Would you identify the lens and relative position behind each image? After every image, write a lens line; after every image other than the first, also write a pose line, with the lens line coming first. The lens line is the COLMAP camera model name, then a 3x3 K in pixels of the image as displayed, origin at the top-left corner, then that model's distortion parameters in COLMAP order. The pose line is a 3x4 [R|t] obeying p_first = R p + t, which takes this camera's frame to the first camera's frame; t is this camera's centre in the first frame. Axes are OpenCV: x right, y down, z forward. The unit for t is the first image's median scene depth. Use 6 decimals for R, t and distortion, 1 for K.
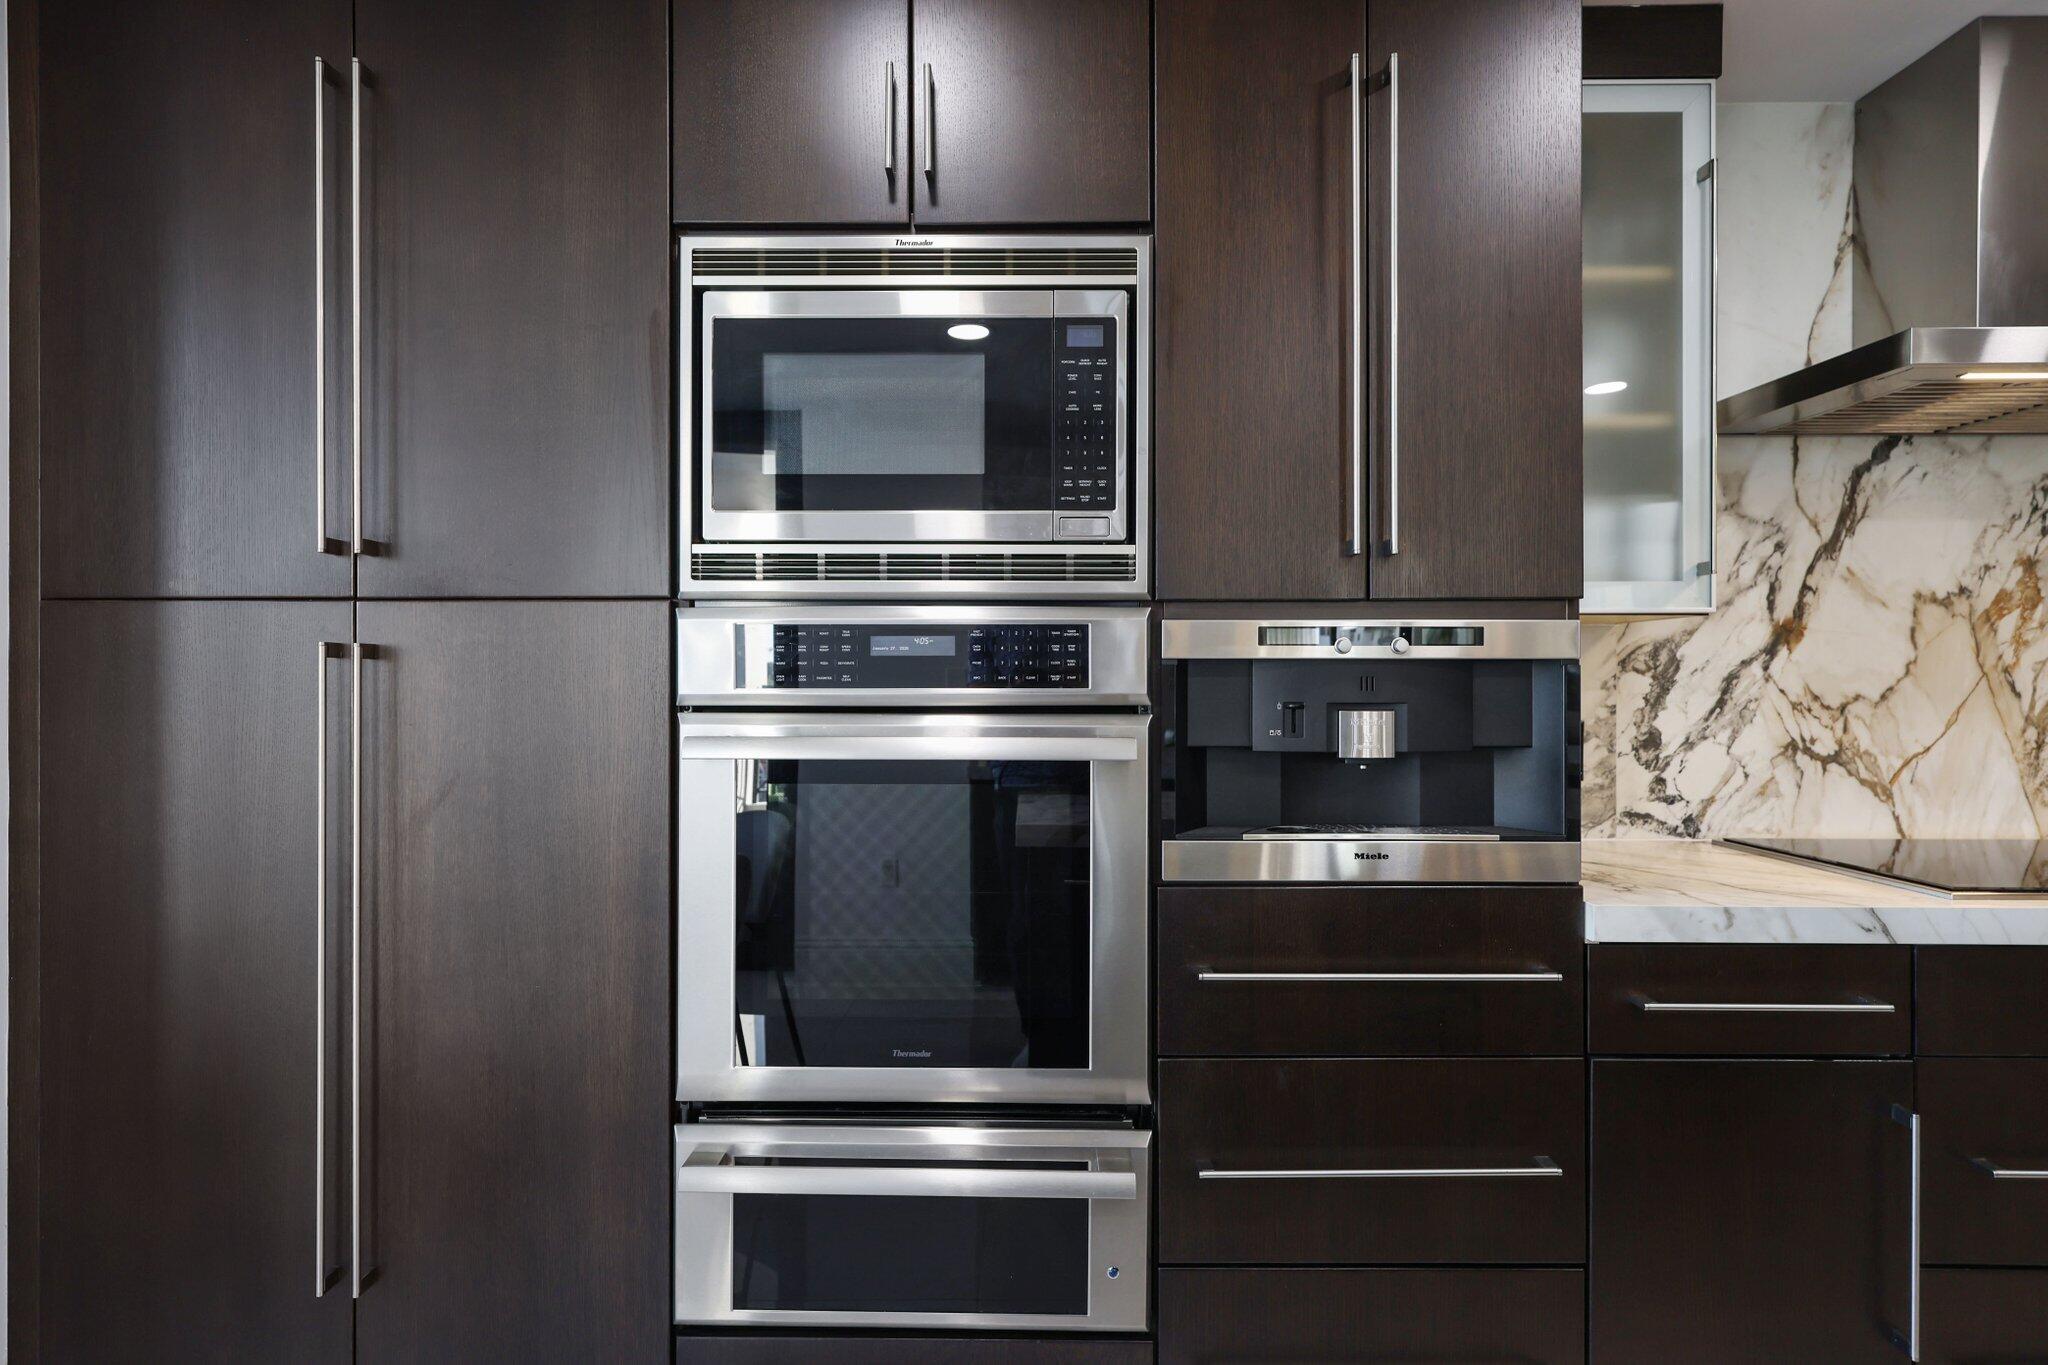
lens RADIAL K [[1047.0, 0, 1018.3], [0, 1047.0, 681.9], [0, 0, 1]] dist [0.001339, 0.000754]
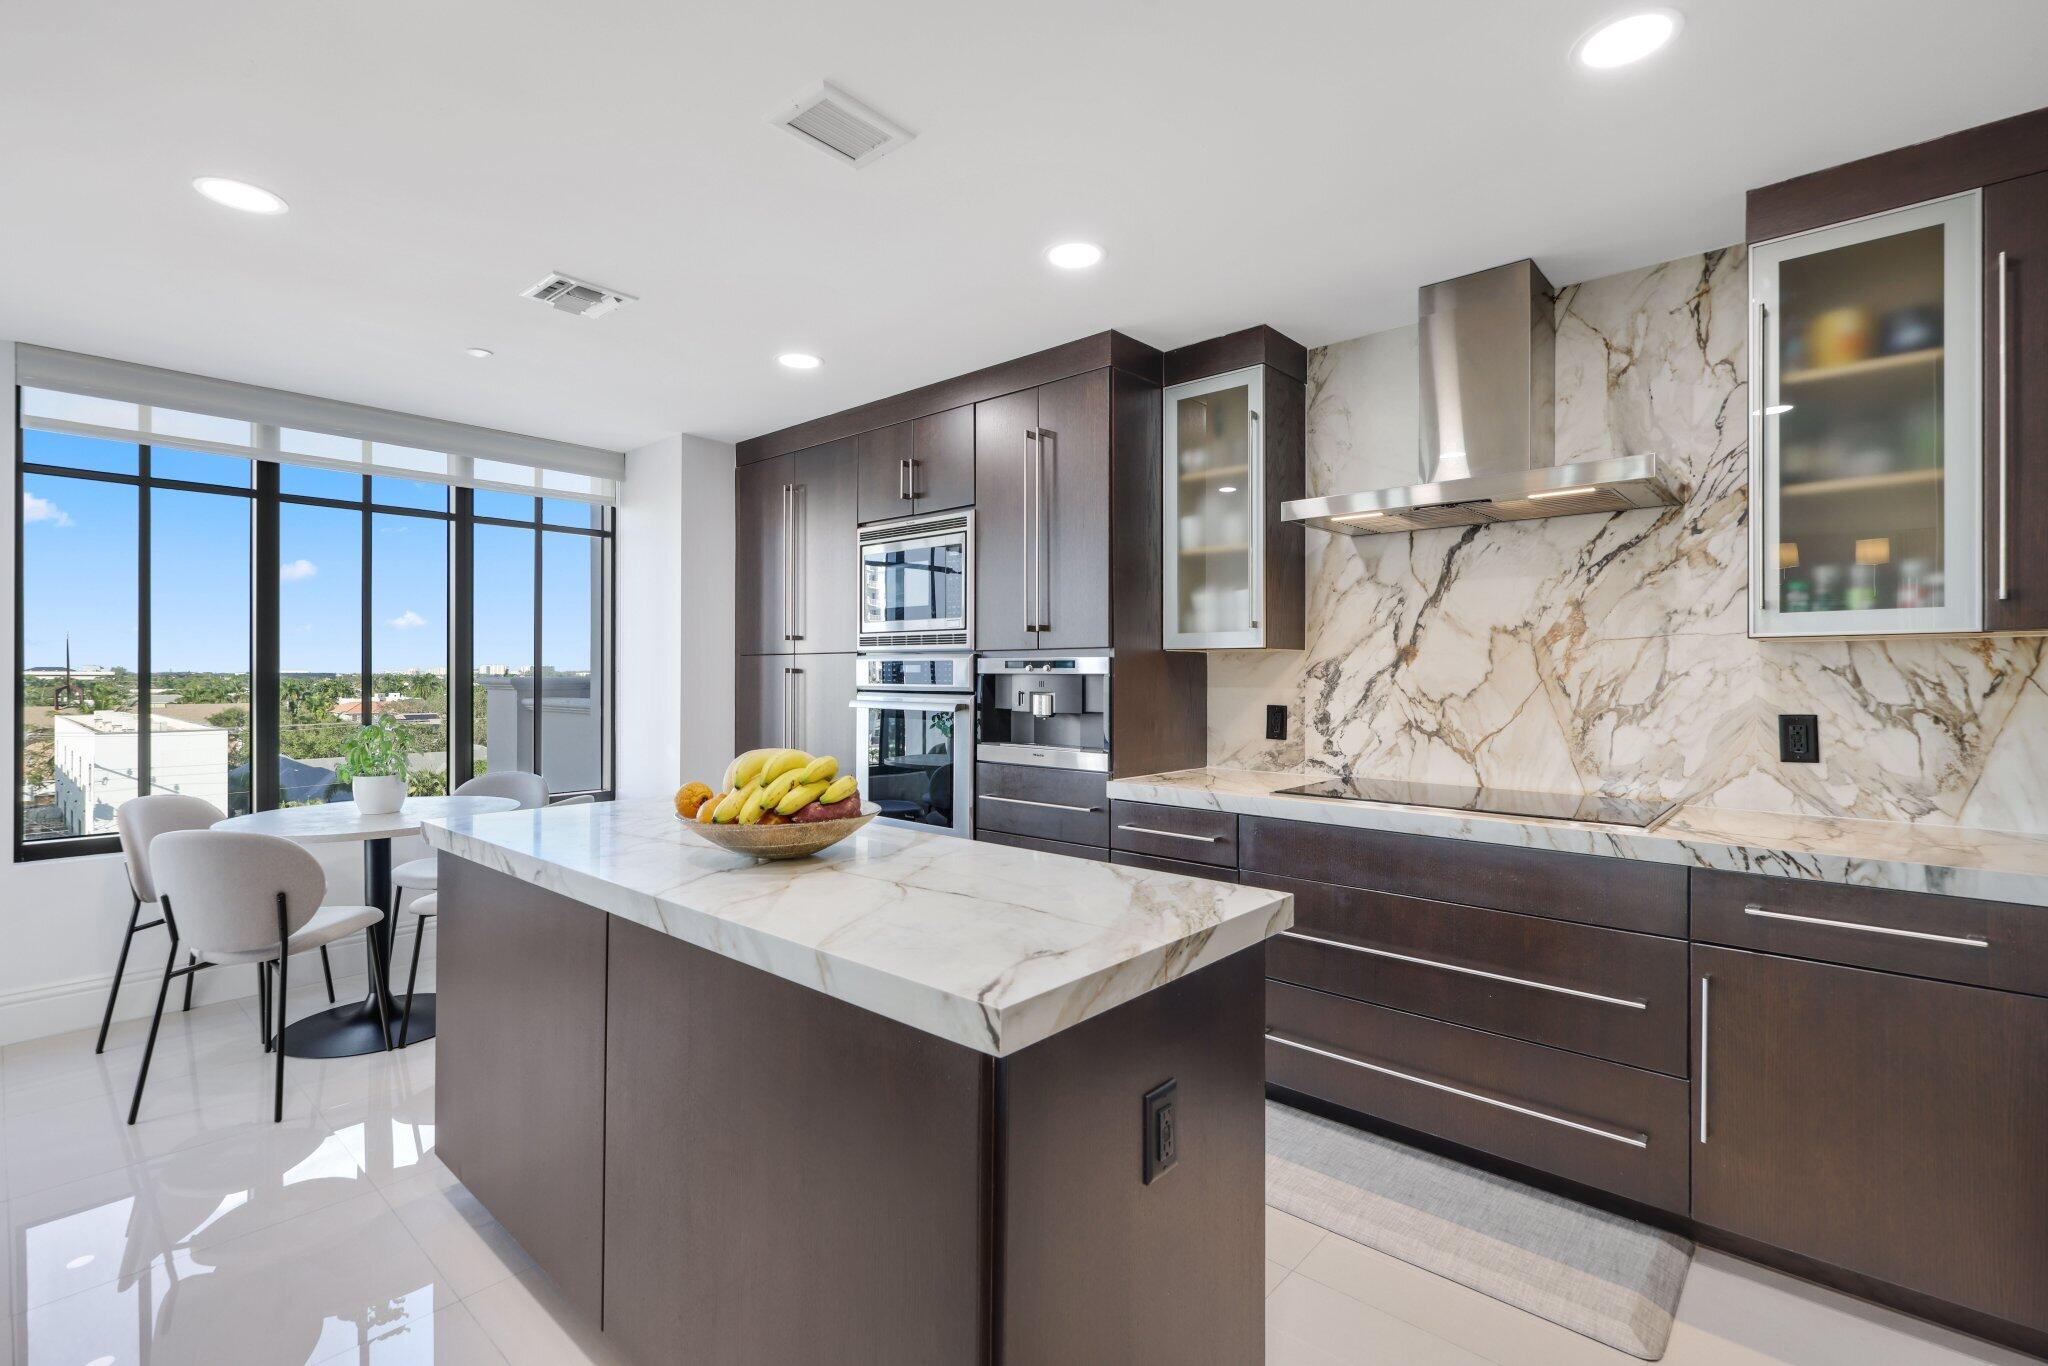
lens RADIAL K [[930.9, 0, 1022.3], [0, 930.9, 672.5], [0, 0, 1]] dist [0.001084, 0.000105]
pose [[0.752155, 0.000878, -0.658986, 1.702212], [-0.001229, 0.999999, -0.000071, -0.024505], [0.658985, 0.000863, 0.752155, -0.636370]]
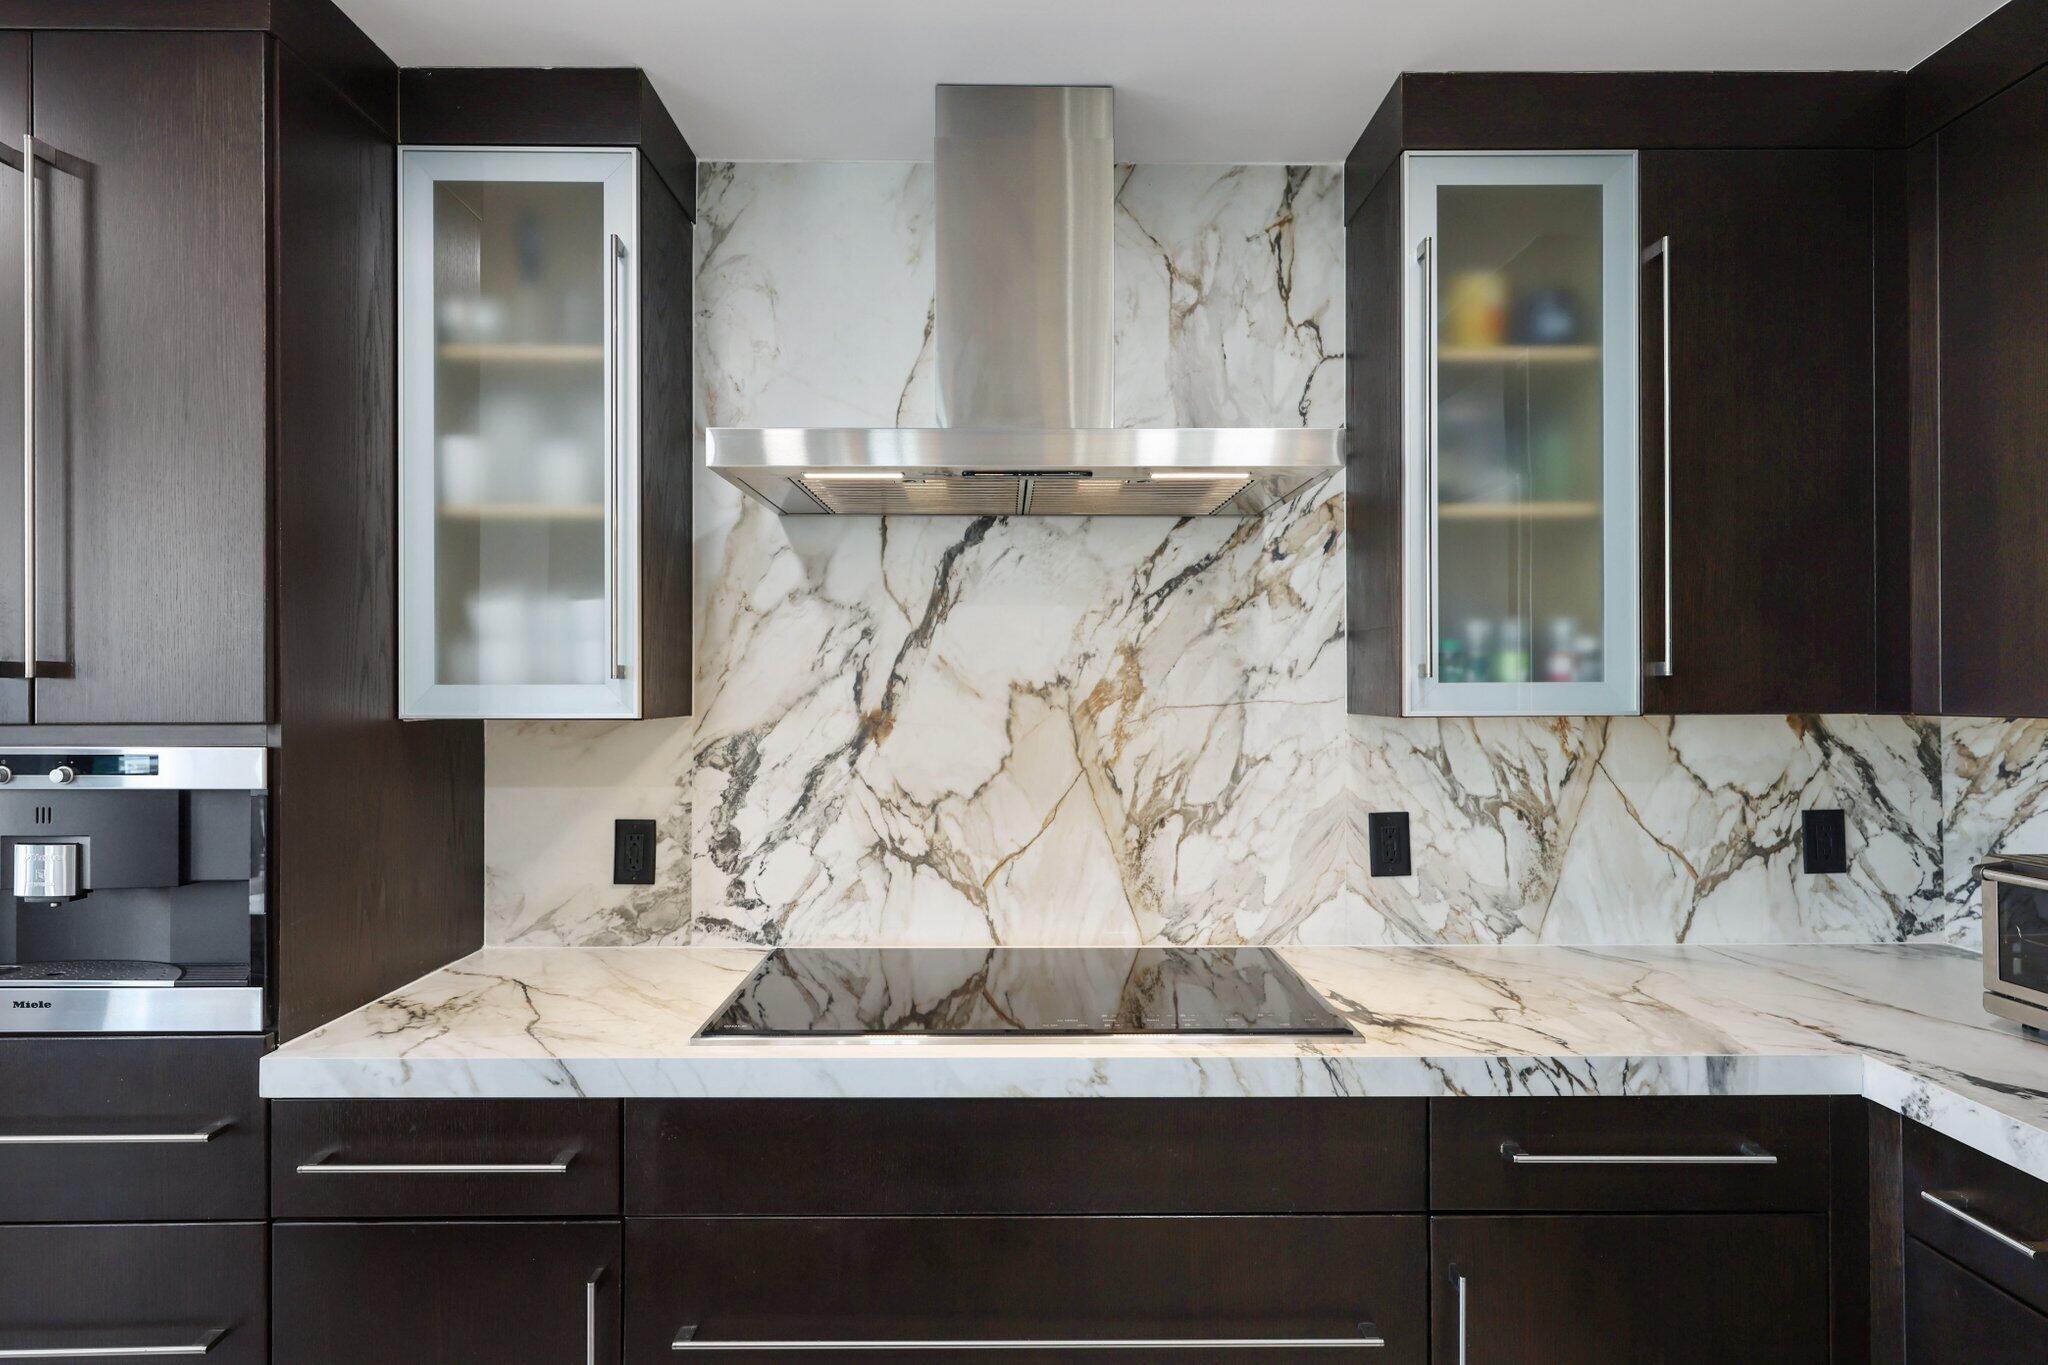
lens RADIAL K [[1122.4, 0, 1024.3], [0, 1122.4, 685.8], [0, 0, 1]] dist [0.002350, -0.000982]
pose [[0.999692, 0.000189, 0.024819, 1.163933], [-0.000103, 0.999994, -0.003476, -0.108621], [-0.024819, 0.003472, 0.999686, -0.008314]]
